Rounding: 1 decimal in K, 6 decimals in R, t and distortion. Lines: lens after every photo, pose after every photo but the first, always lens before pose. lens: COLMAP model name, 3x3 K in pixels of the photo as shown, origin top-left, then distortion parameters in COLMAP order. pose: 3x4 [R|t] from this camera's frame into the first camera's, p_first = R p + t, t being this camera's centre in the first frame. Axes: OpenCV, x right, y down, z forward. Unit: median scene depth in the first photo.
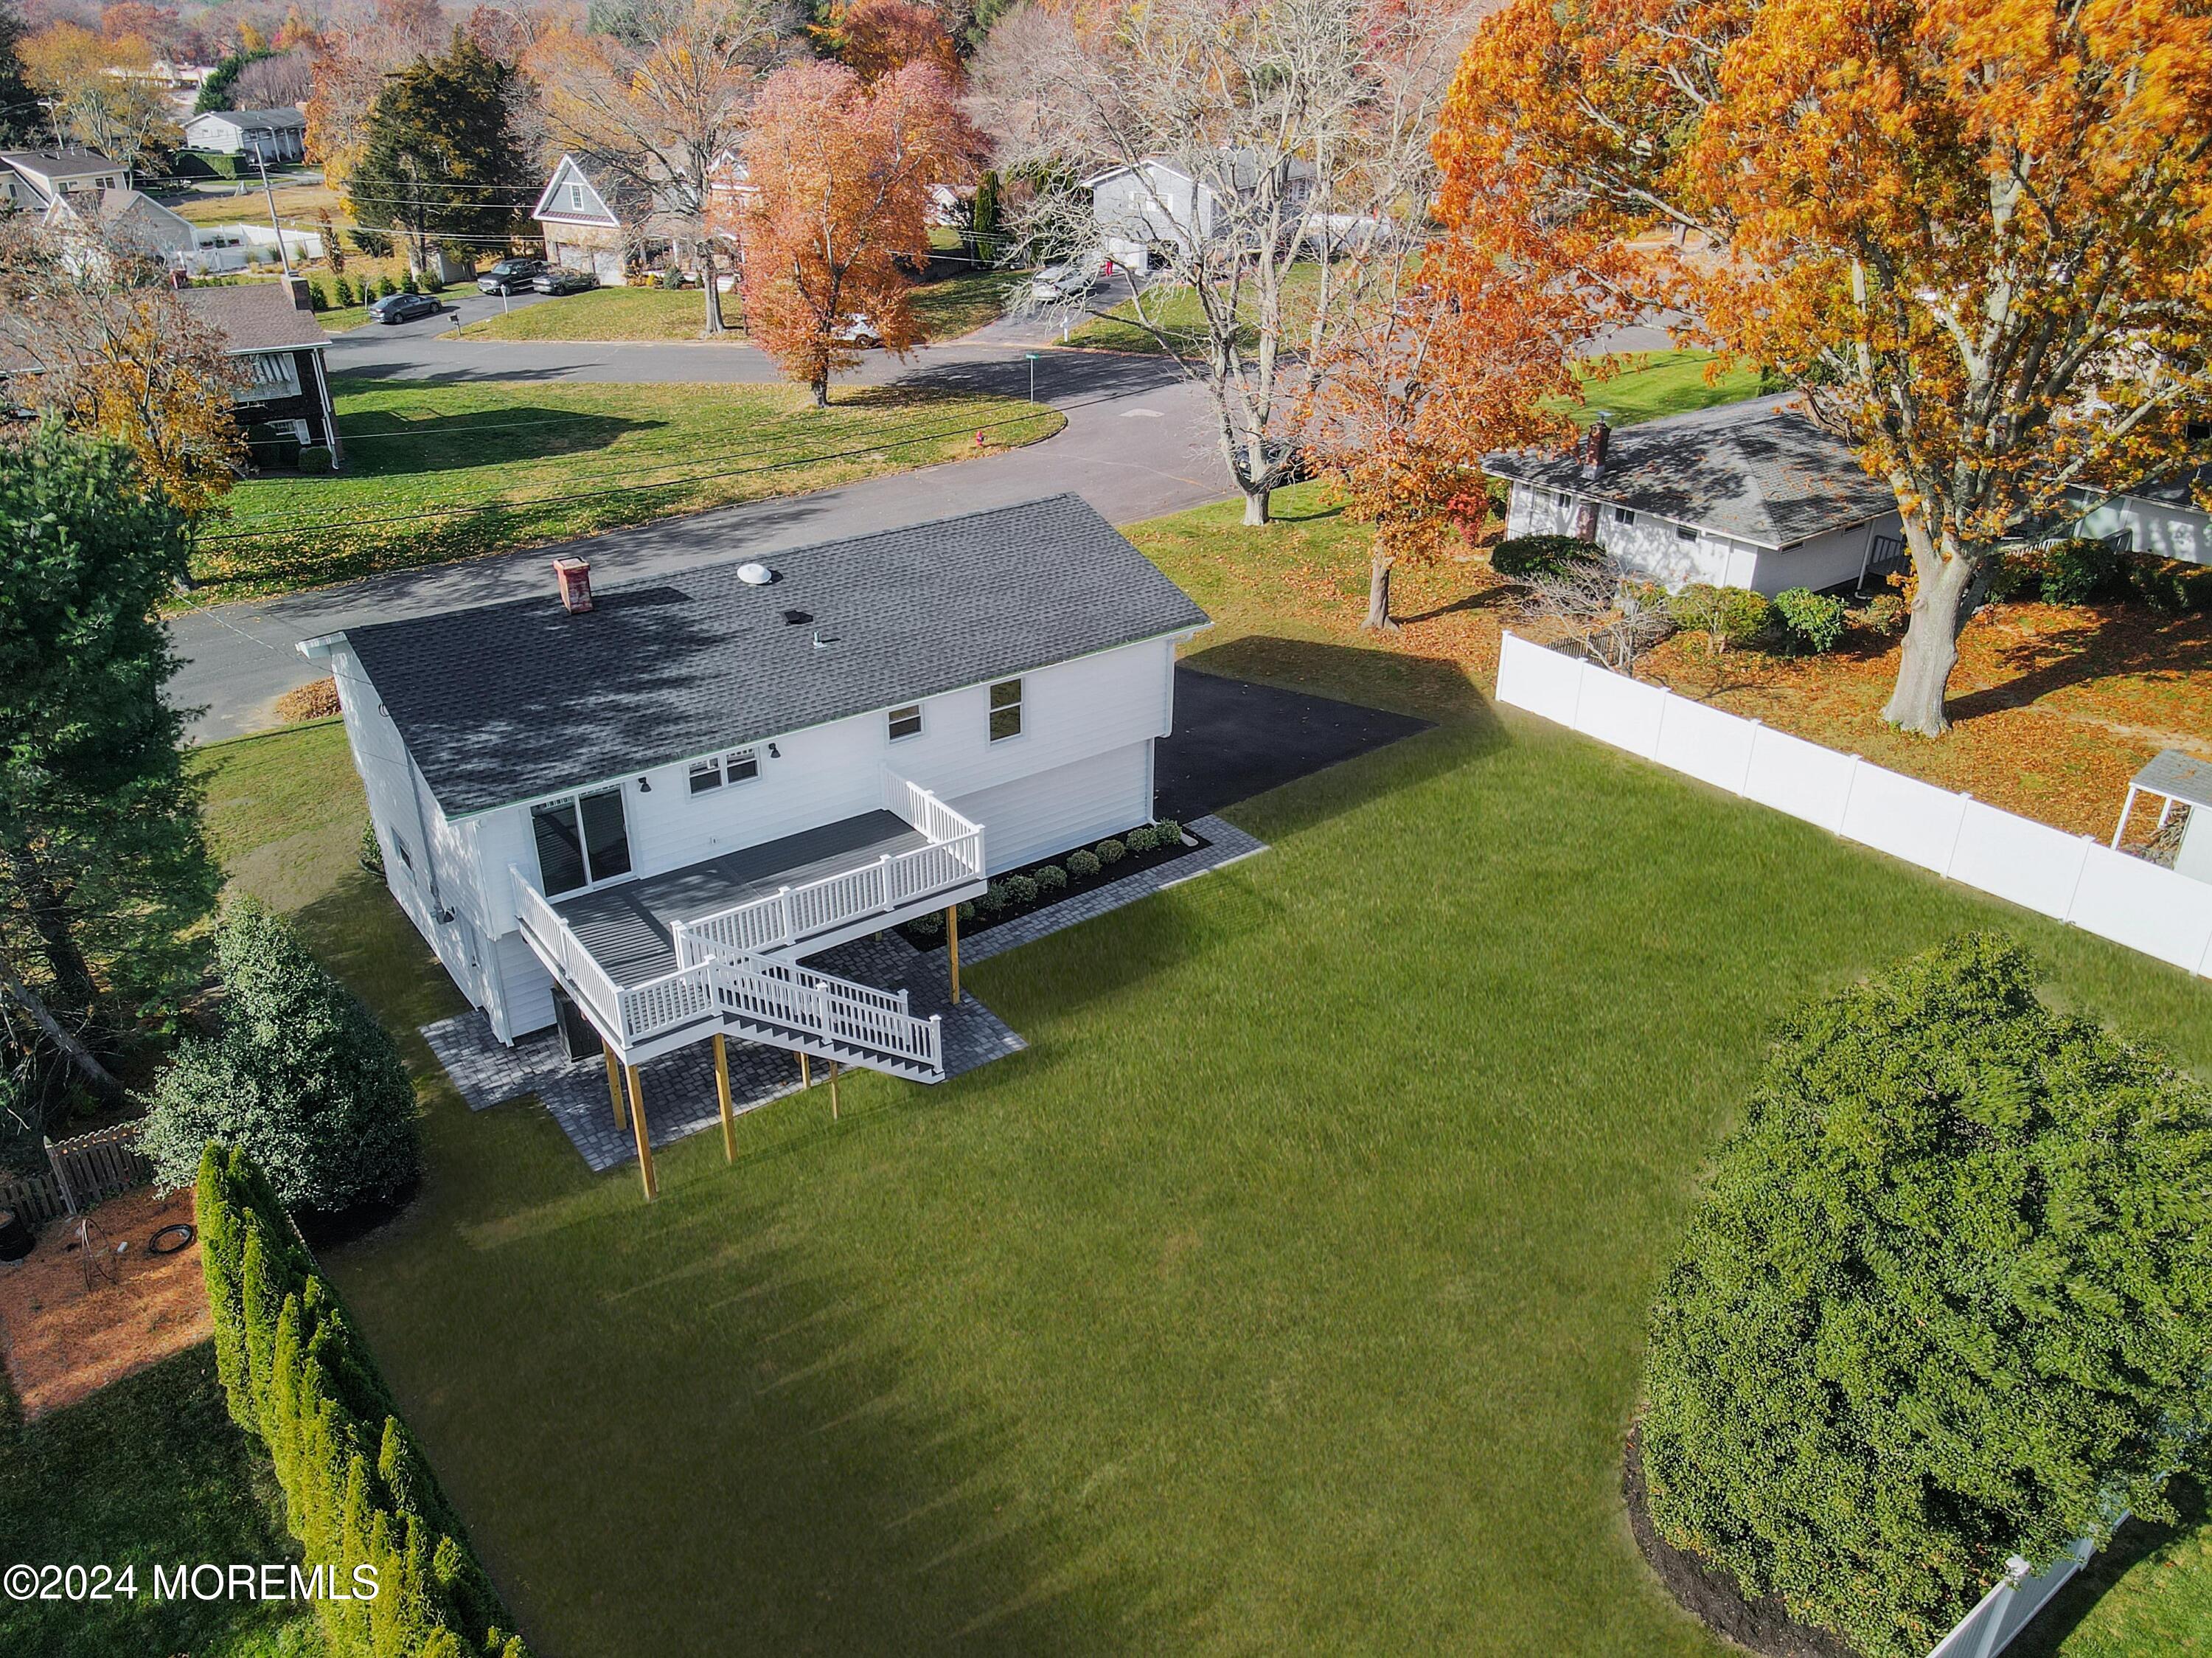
lens RADIAL K [[1596.8, 0, 1106.0], [0, 1596.8, 829.0], [0, 0, 1]] dist [0.001965, 0.002954]
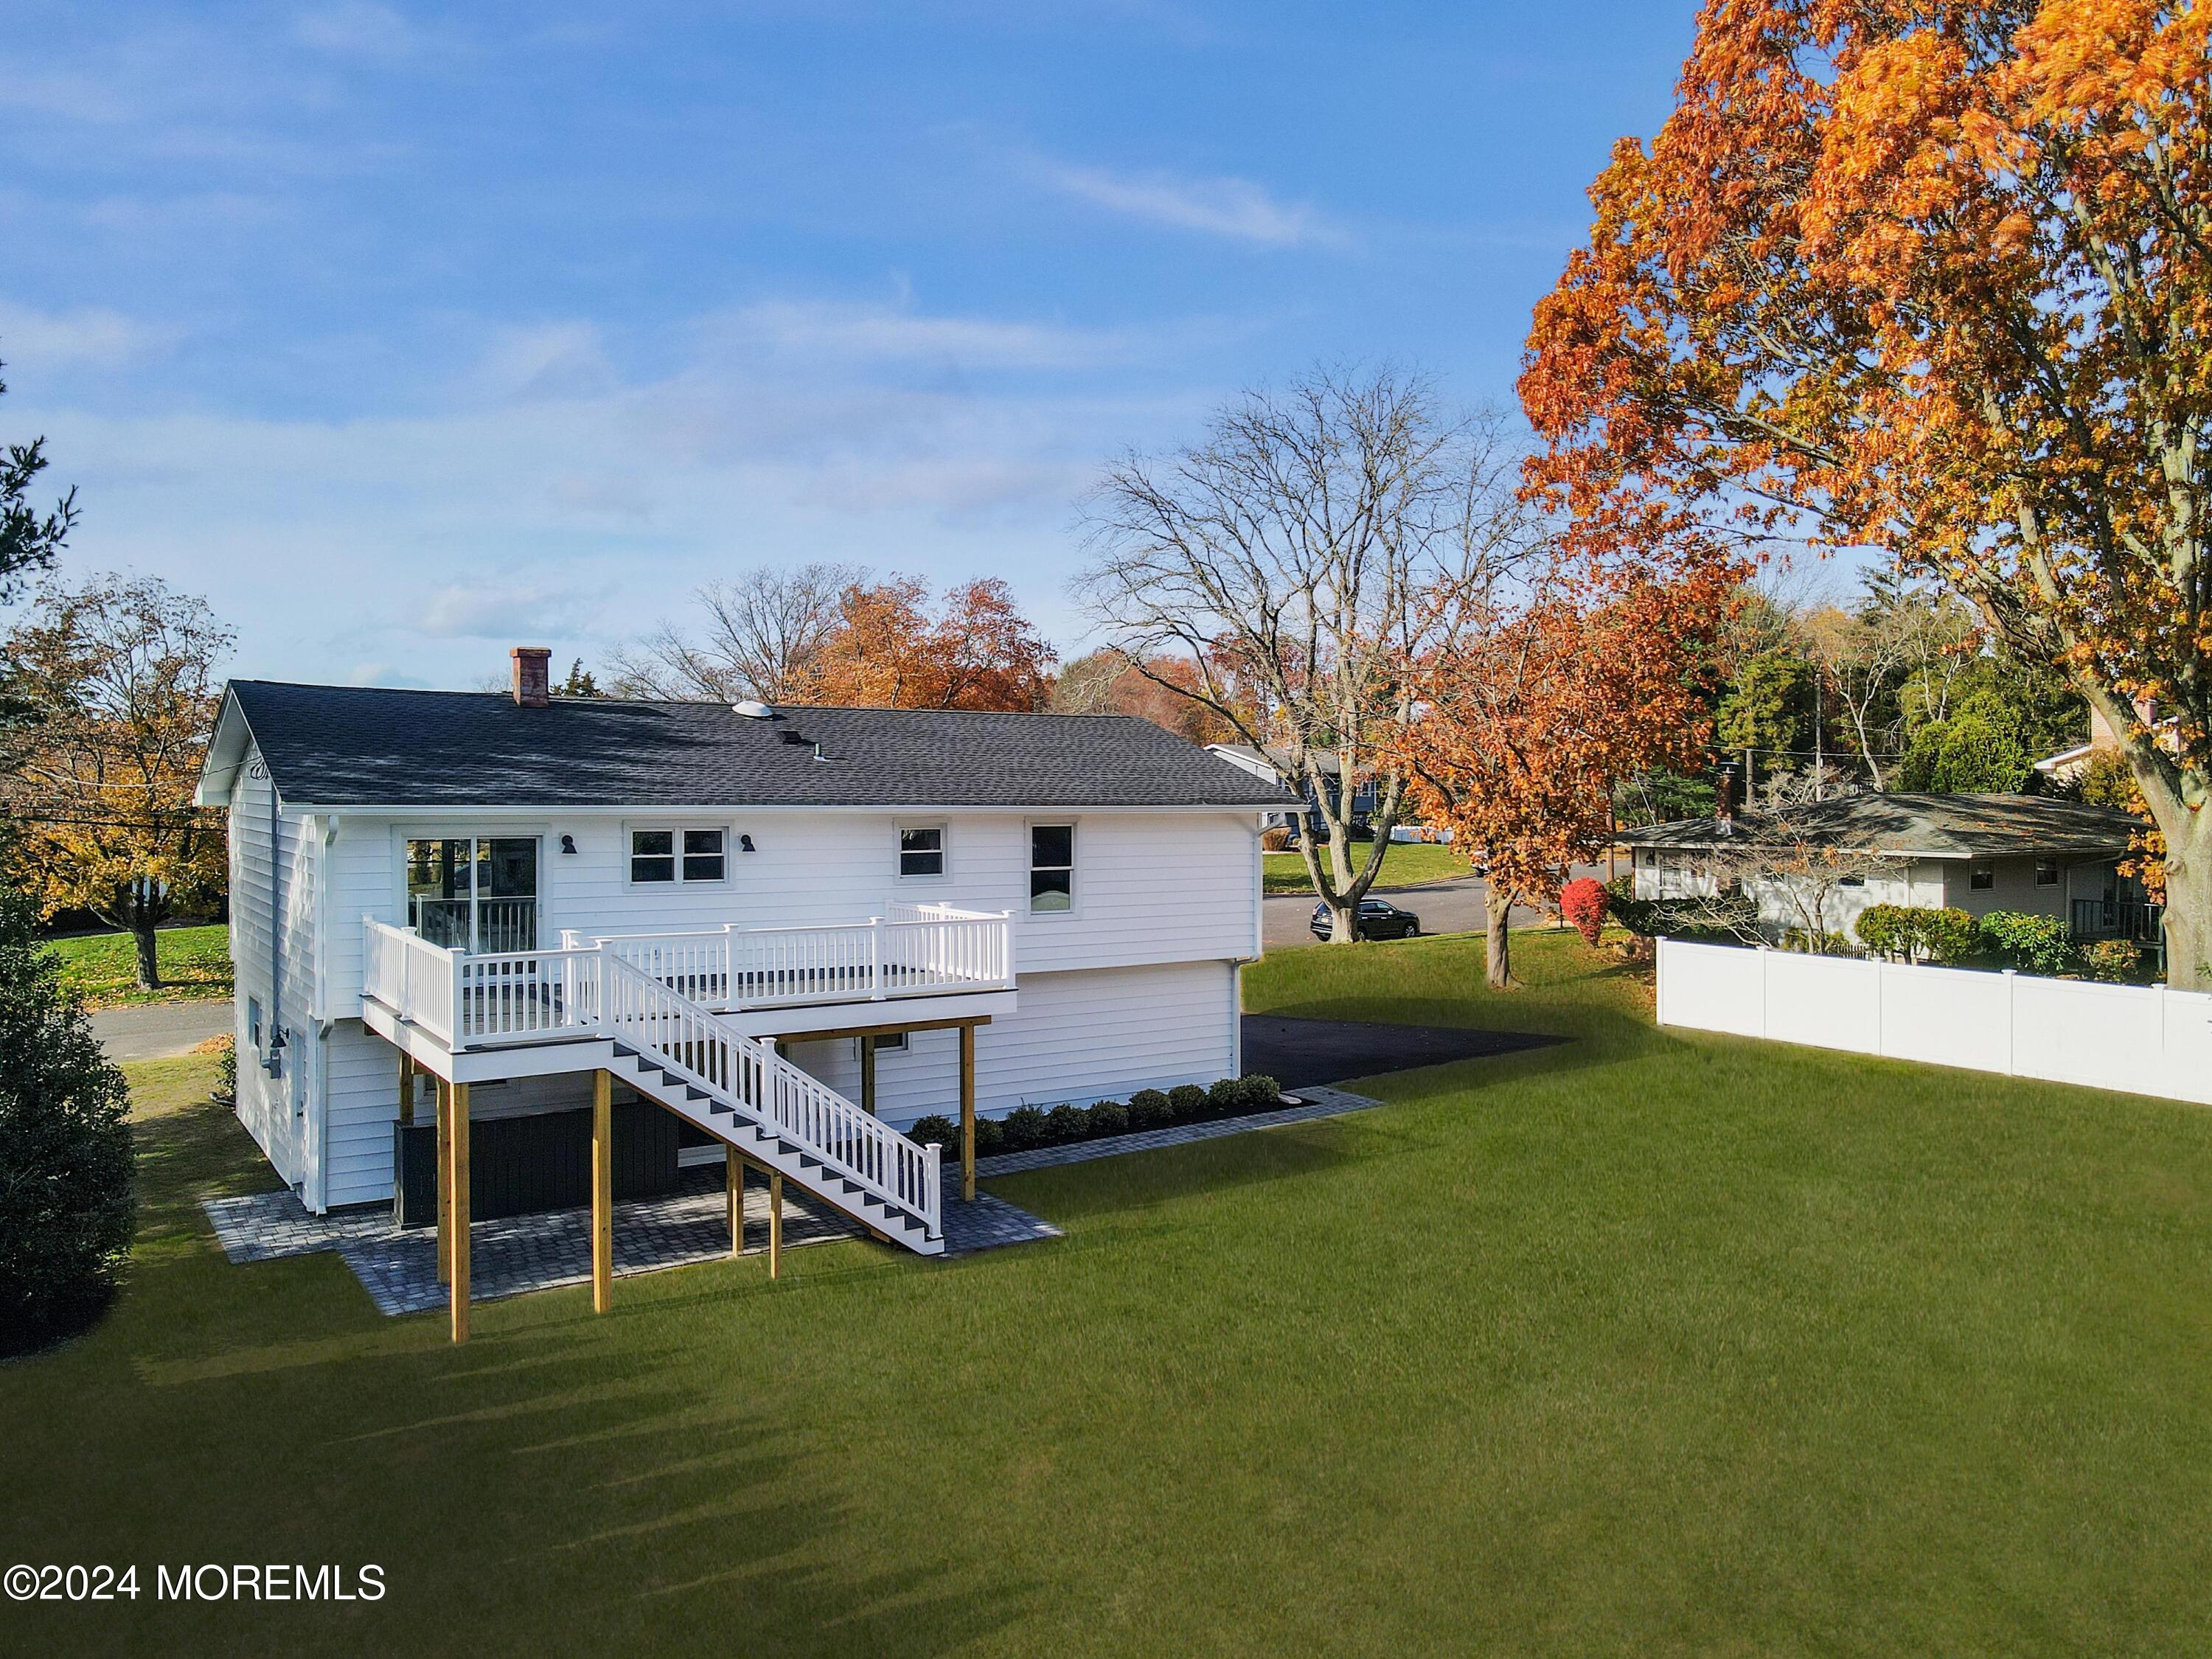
lens RADIAL K [[1601.3, 0, 1106.0], [0, 1601.3, 829.5], [0, 0, 1]] dist [0.012696, 0.006906]
pose [[0.999005, -0.013013, -0.042667, -0.001556], [-0.007125, 0.897672, -0.440606, 0.269464], [0.044034, 0.440472, 0.896686, 0.293914]]
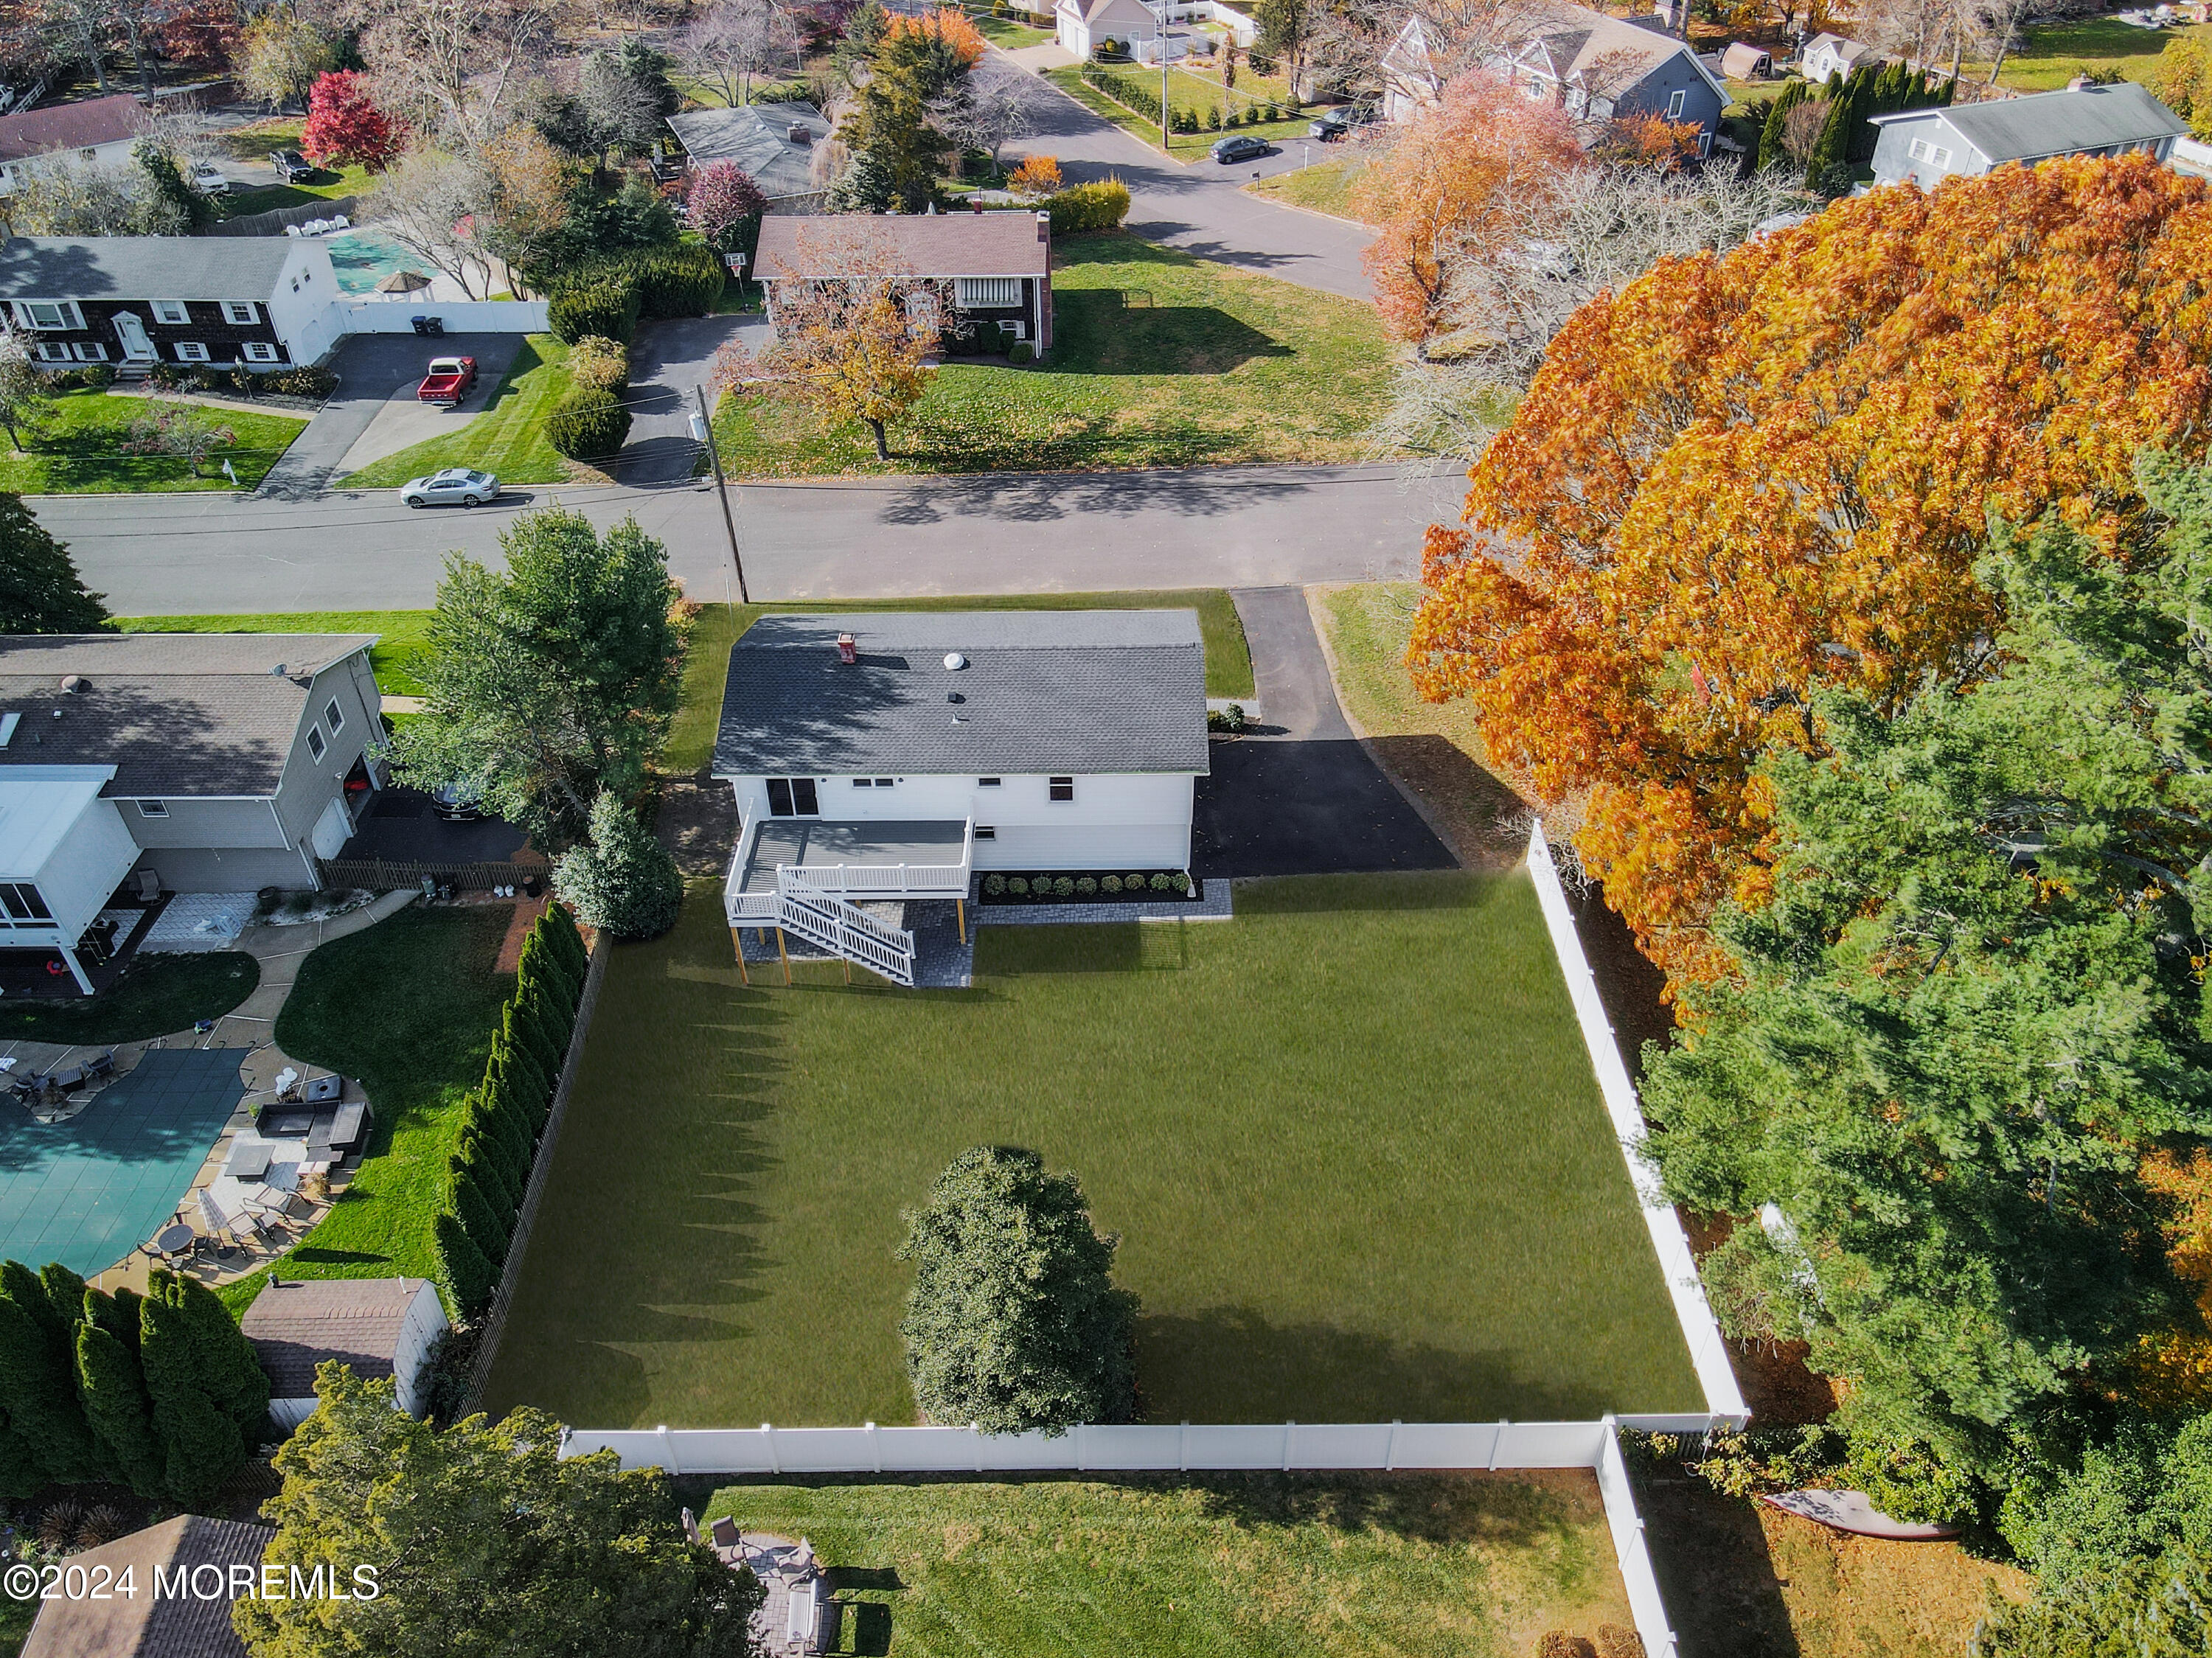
lens RADIAL K [[1596.5, 0, 1106.0], [0, 1596.5, 829.0], [0, 0, 1]] dist [0.001965, 0.002954]
pose [[0.786184, 0.376575, -0.490006, 0.822572], [-0.256966, 0.920303, 0.294976, -0.551604], [0.562035, -0.105991, 0.820294, -0.322589]]
